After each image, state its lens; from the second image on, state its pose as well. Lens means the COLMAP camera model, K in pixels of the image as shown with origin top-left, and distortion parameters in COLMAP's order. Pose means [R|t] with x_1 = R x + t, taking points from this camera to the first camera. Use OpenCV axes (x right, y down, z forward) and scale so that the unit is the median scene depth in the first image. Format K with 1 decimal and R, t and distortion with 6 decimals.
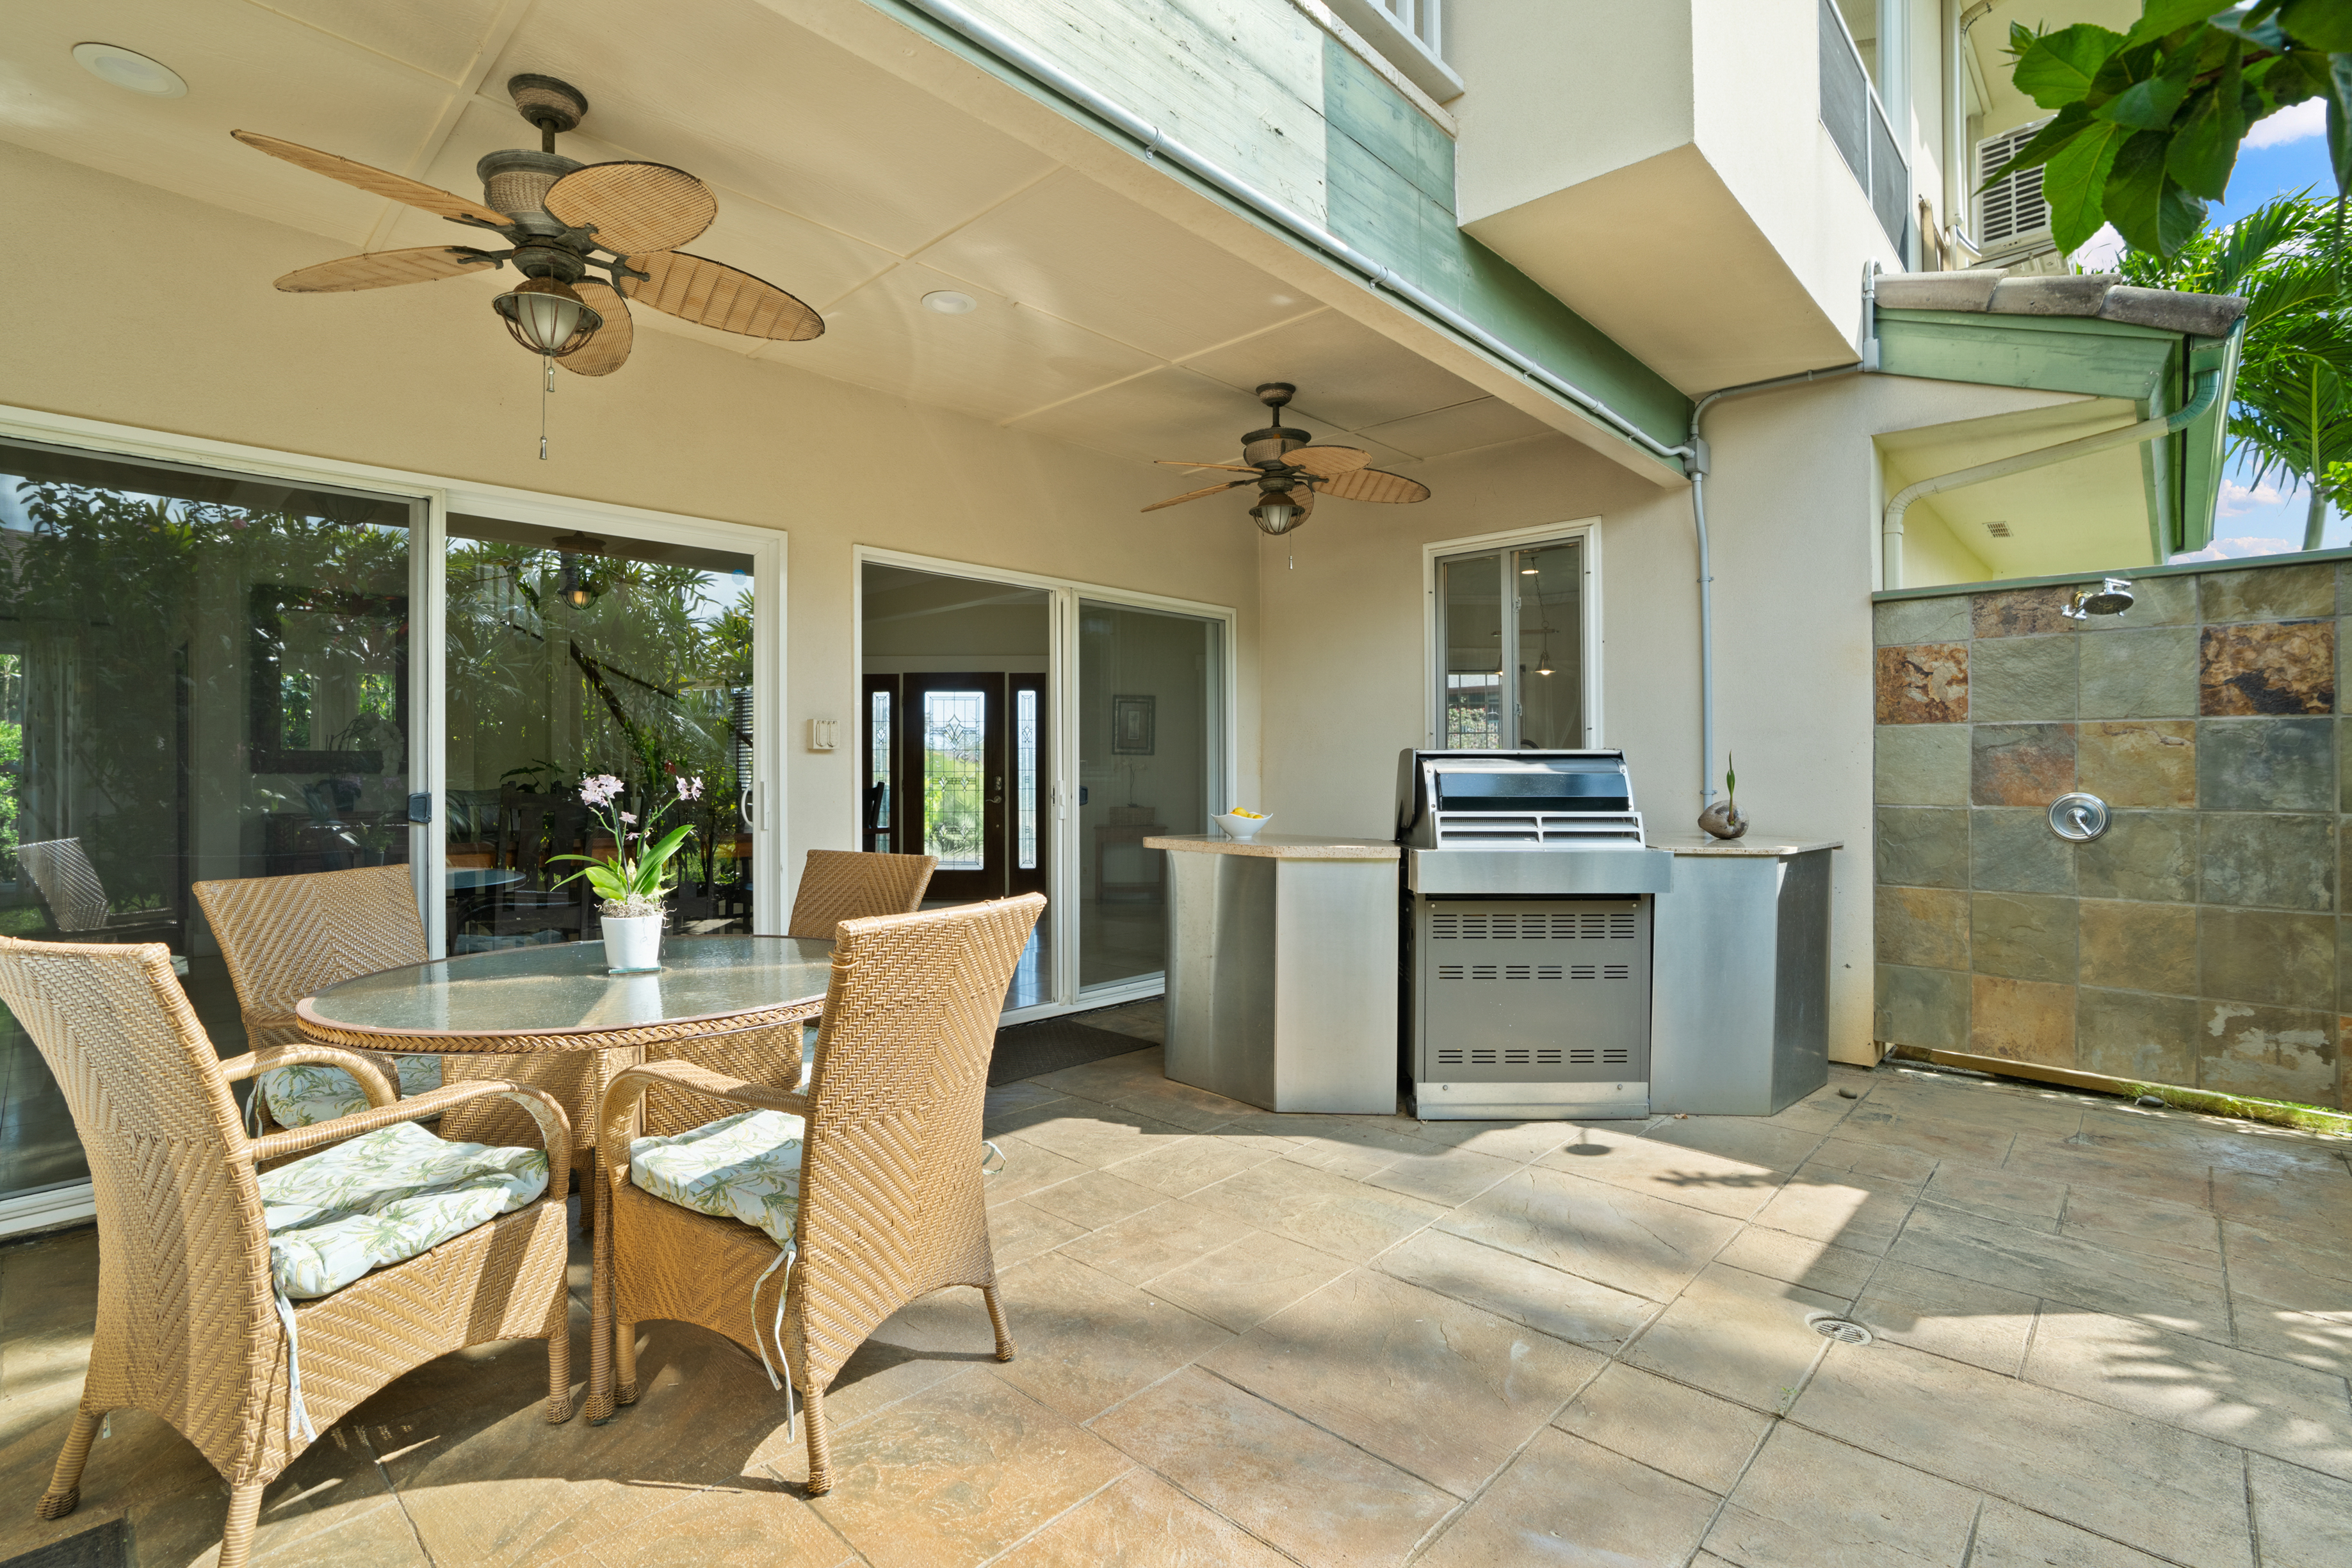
lens RADIAL K [[1107.3, 0, 1154.1], [0, 1107.3, 768.0], [0, 0, 1]] dist [-0.024904, 0.015494]
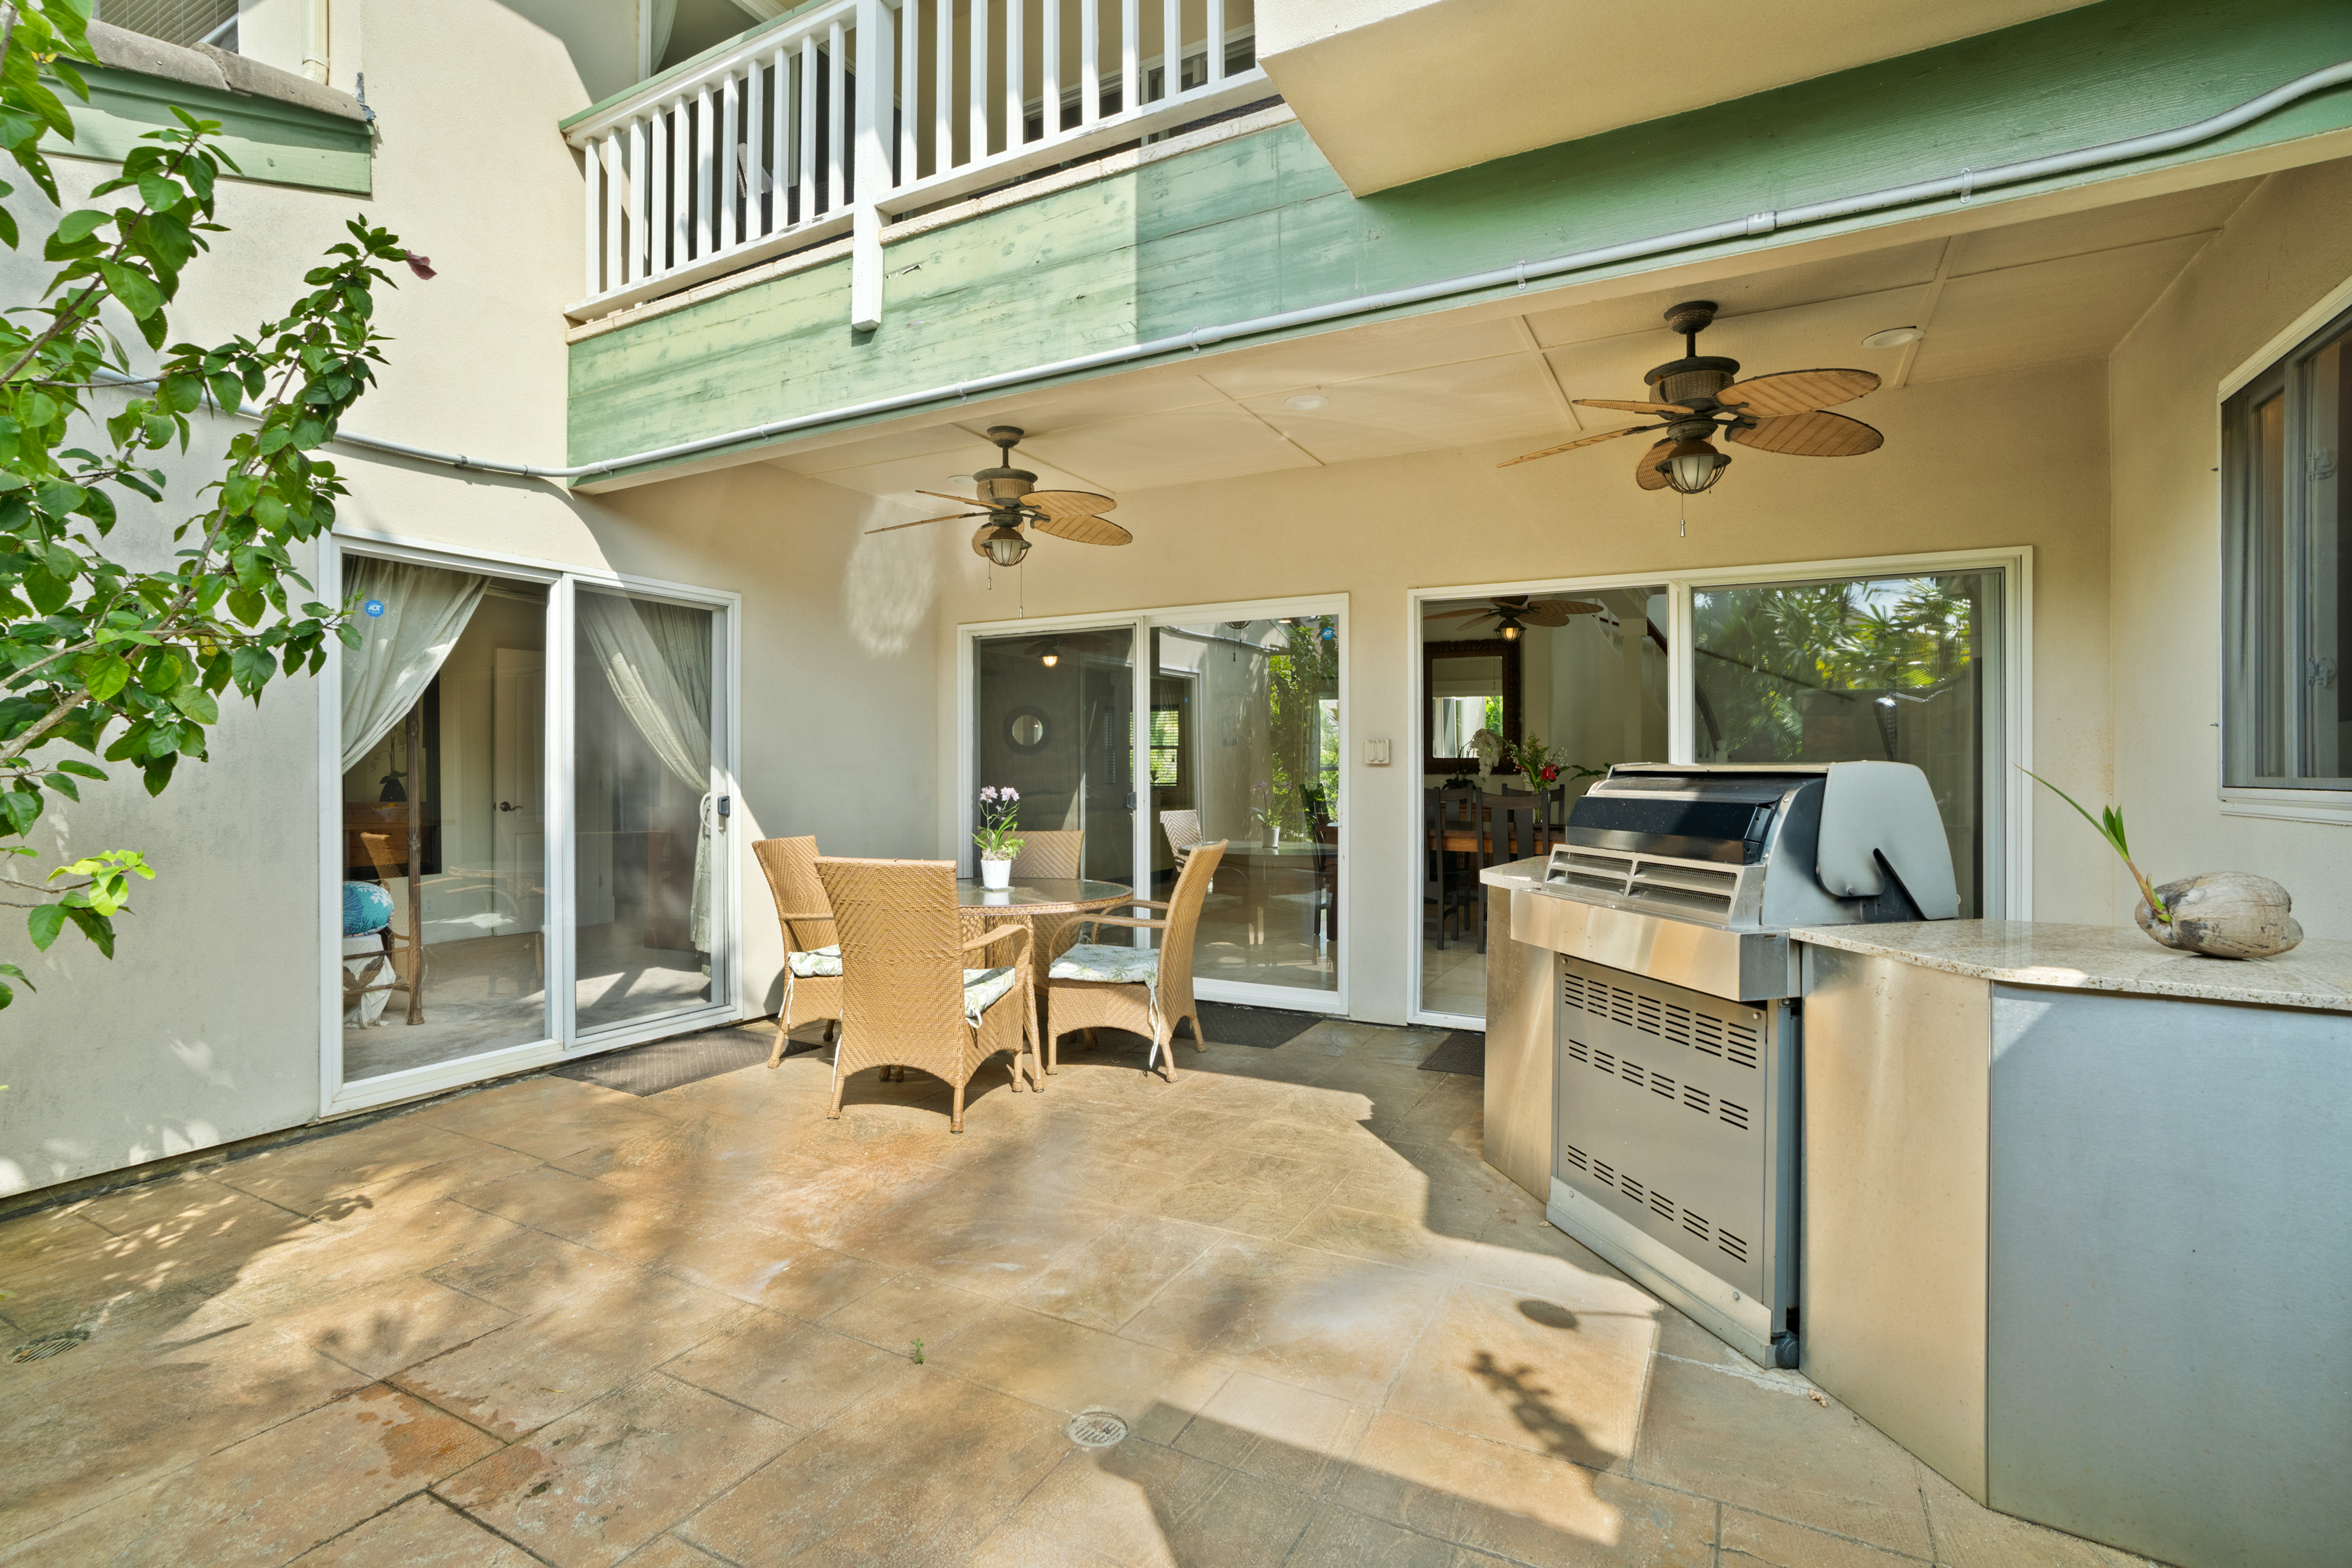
lens RADIAL K [[1107.3, 0, 1170.4], [0, 1107.3, 776.6], [0, 0, 1]] dist [-0.024904, 0.015494]
pose [[0.251741, 0.004266, -0.967785, 1.123098], [0.003950, 0.999977, 0.005436, -0.017363], [0.967787, -0.005192, 0.251718, 0.621042]]
